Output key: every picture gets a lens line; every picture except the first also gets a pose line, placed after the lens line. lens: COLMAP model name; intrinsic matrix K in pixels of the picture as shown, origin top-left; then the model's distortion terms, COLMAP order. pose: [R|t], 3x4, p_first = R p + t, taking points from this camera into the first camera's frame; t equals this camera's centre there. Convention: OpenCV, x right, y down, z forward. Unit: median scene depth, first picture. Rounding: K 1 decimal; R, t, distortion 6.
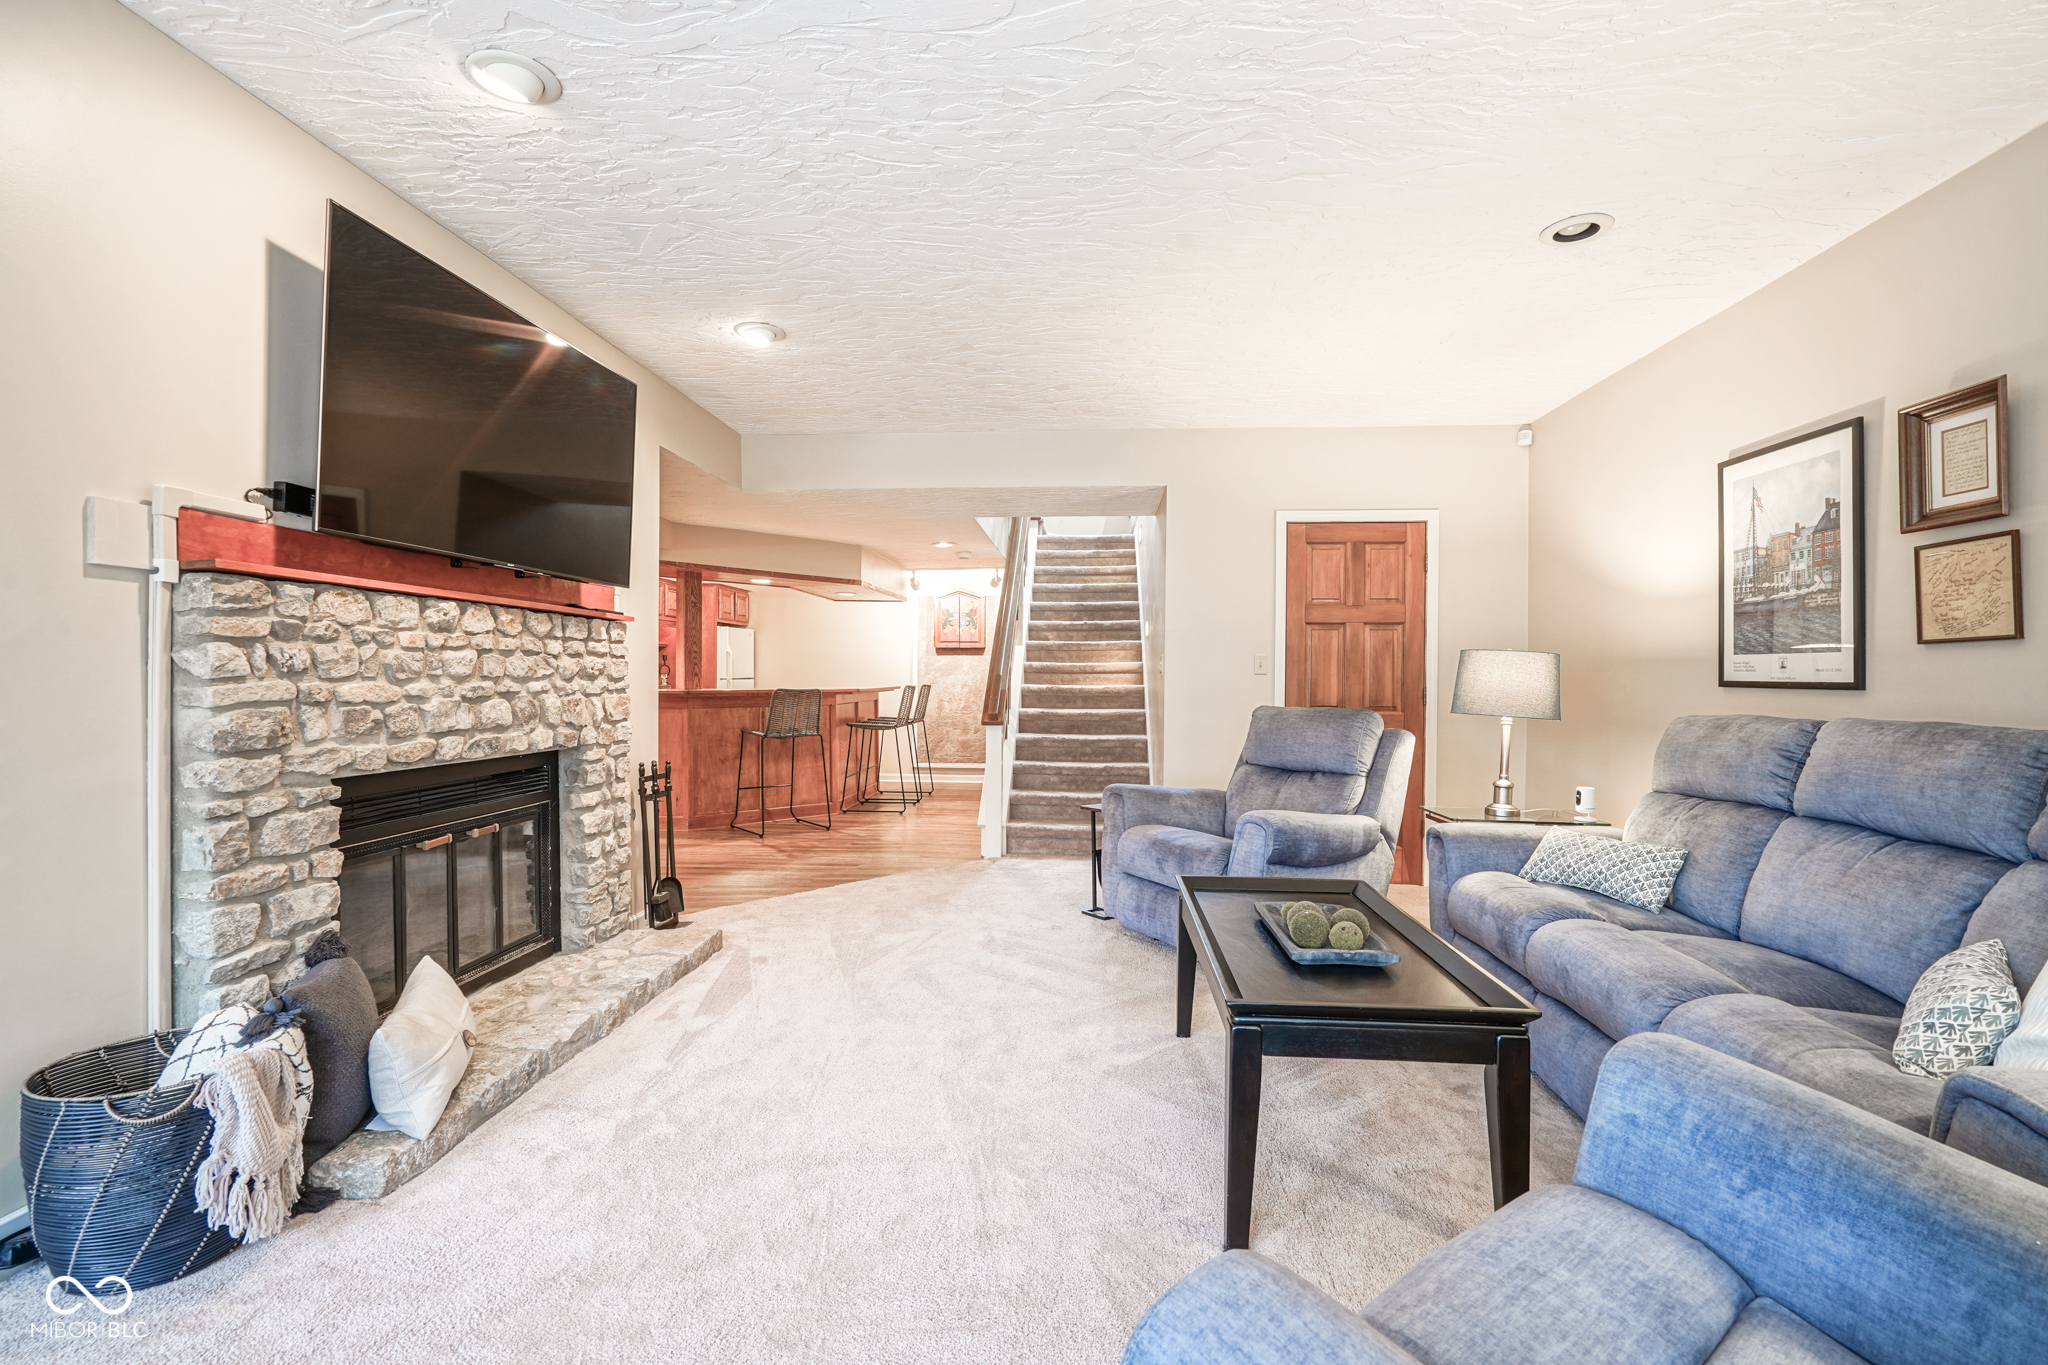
lens RADIAL K [[930.8, 0, 1031.8], [0, 930.8, 685.2], [0, 0, 1]] dist [-0.001811, -0.000240]
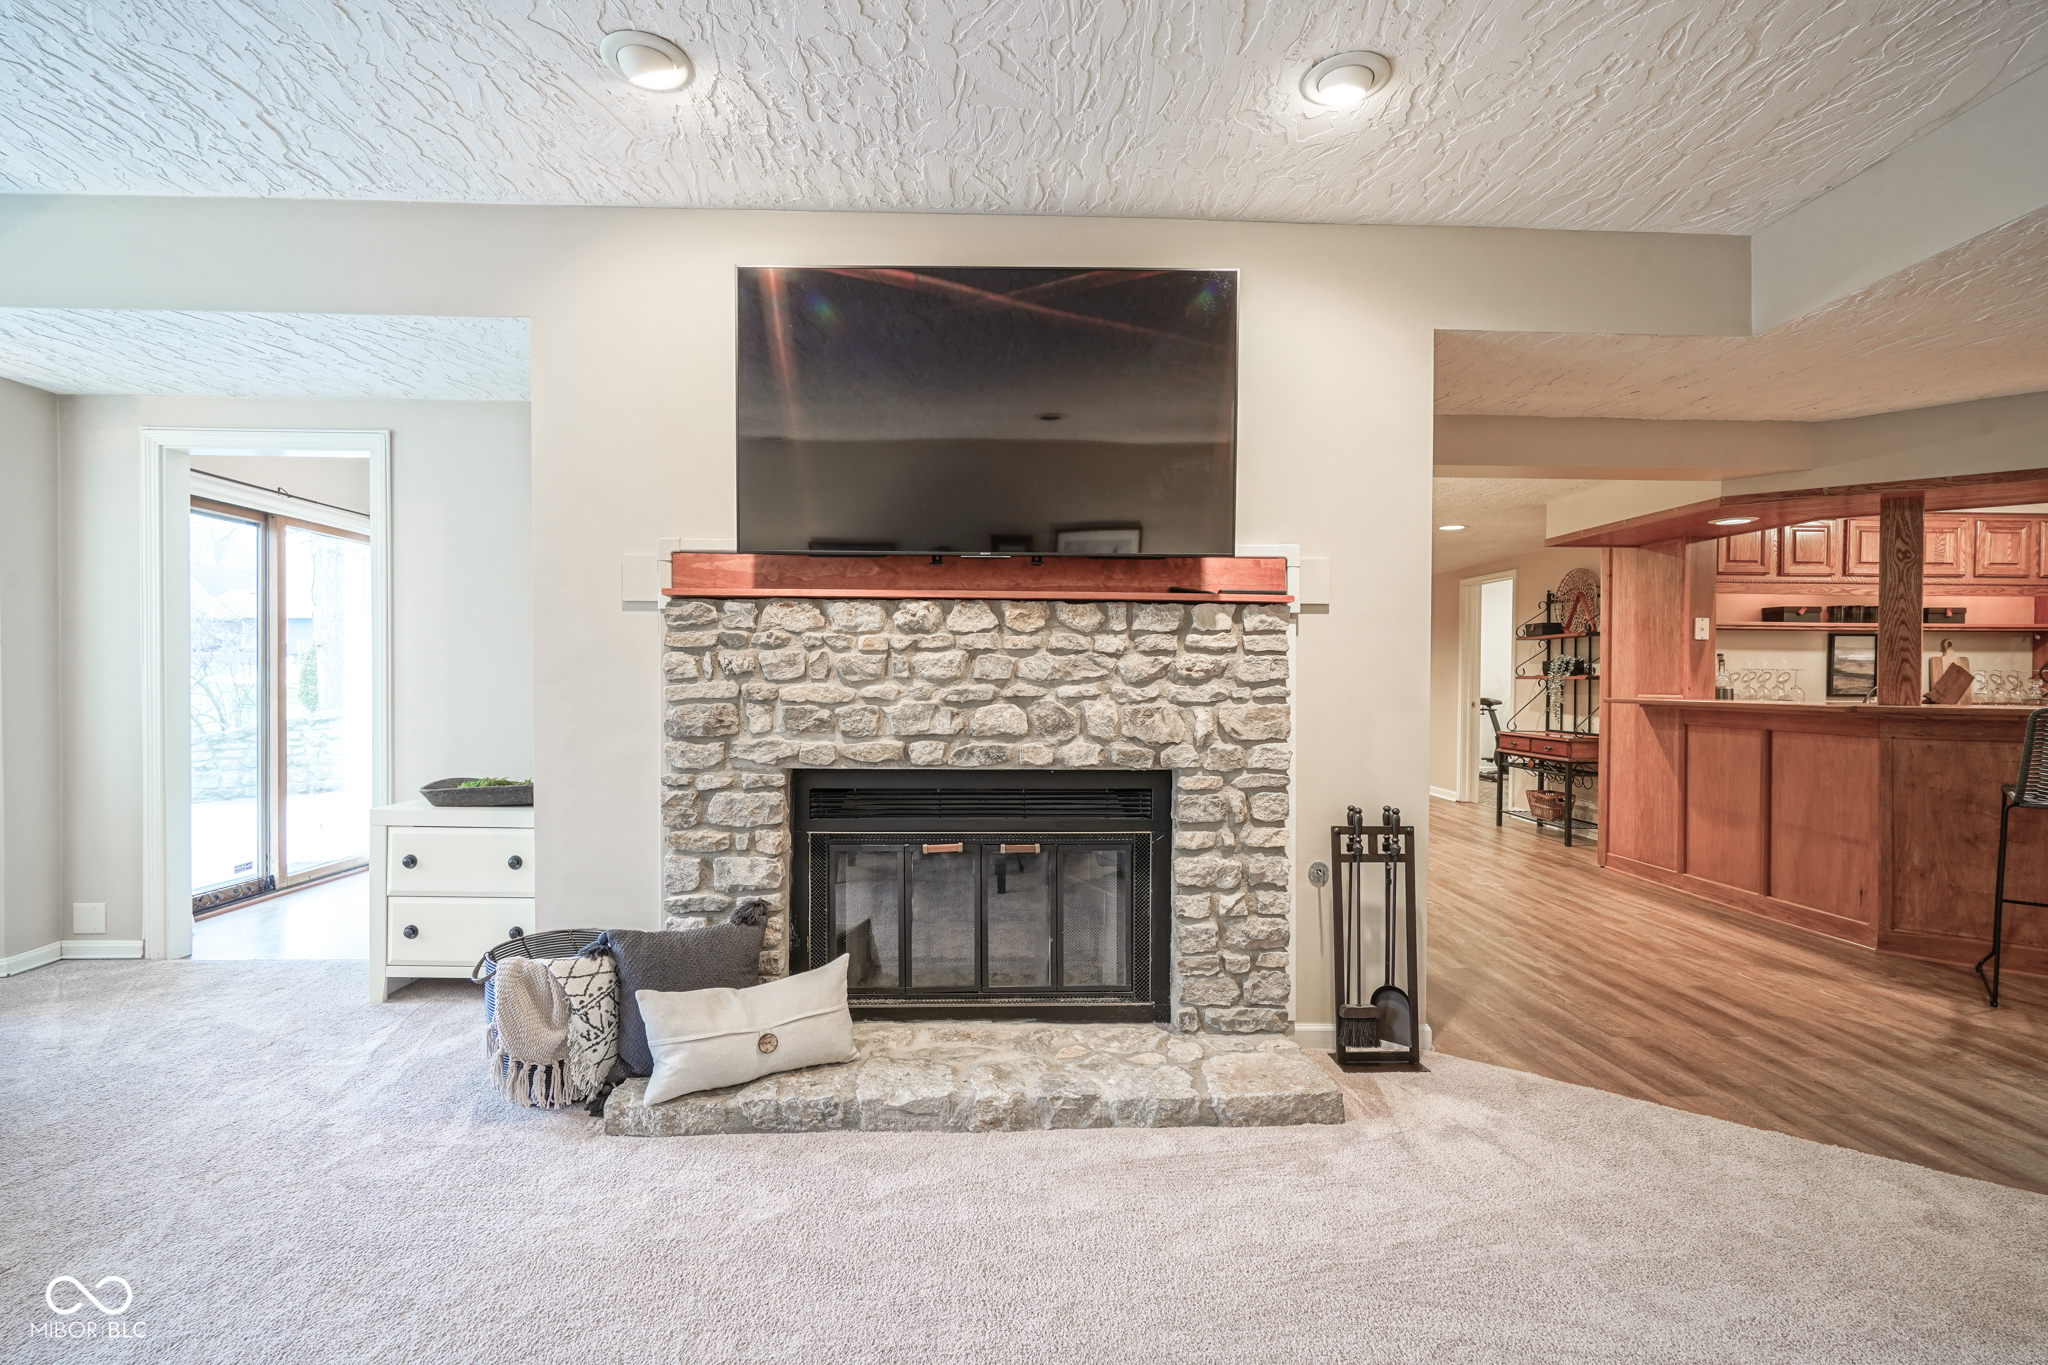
lens RADIAL K [[930.8, 0, 1031.8], [0, 930.8, 685.2], [0, 0, 1]] dist [-0.001811, -0.000240]
pose [[0.101741, 0.004915, -0.994799, 0.324850], [-0.012464, 0.999916, 0.003666, -0.007112], [0.994733, 0.012026, 0.101794, 0.936573]]
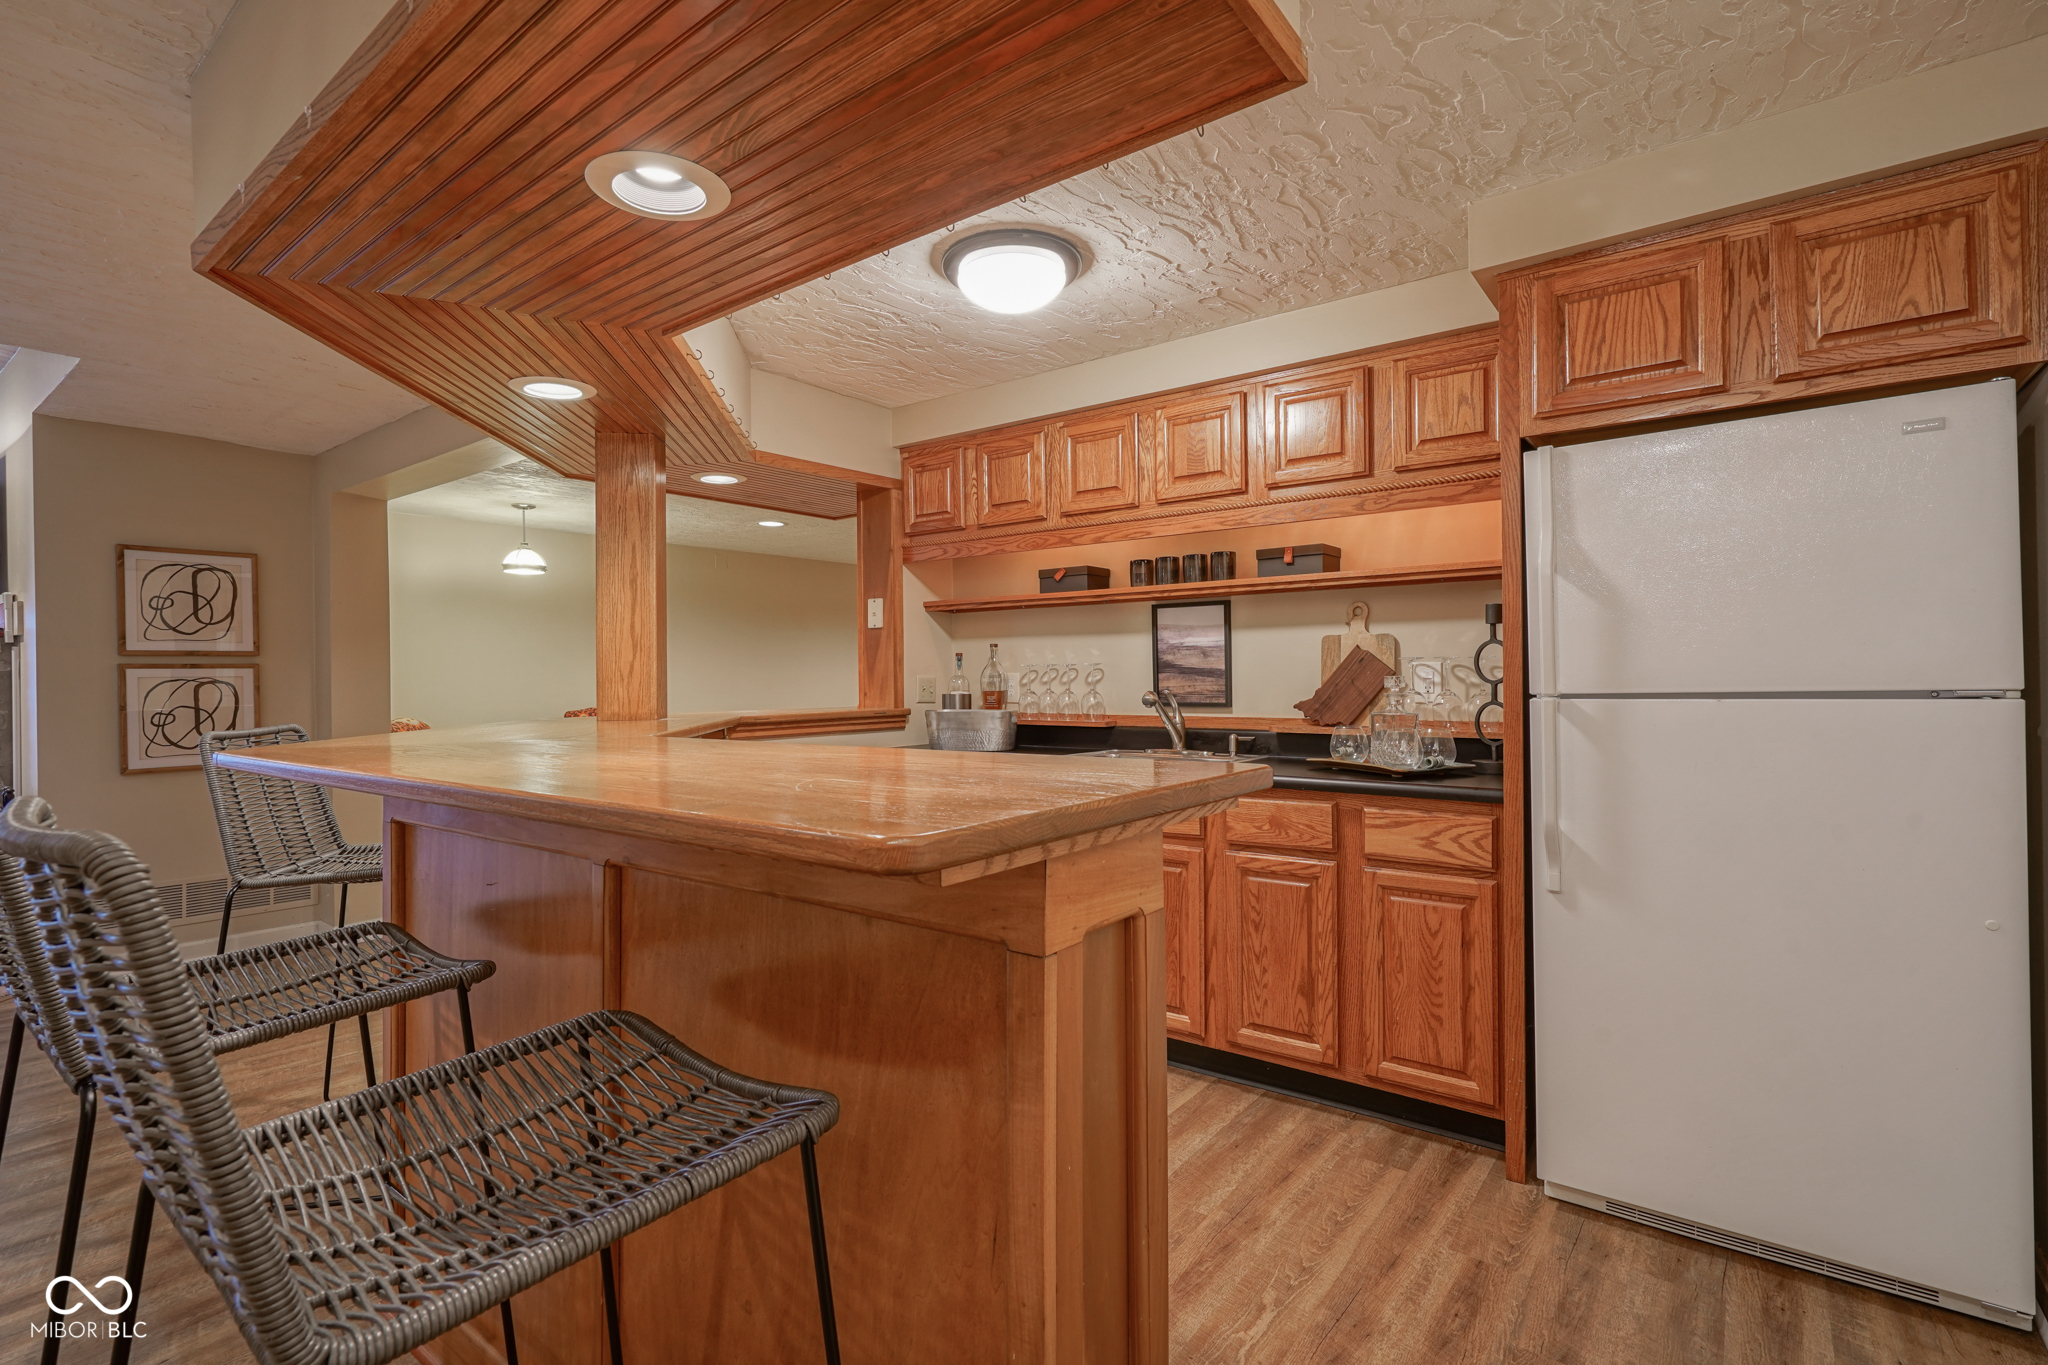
lens RADIAL K [[930.8, 0, 1031.8], [0, 930.8, 685.2], [0, 0, 1]] dist [-0.001811, -0.000240]
pose [[-0.556786, 0.001969, -0.830654, -0.283692], [-0.003322, 0.999984, 0.004597, -0.027267], [0.830649, 0.005319, -0.556770, 3.091736]]
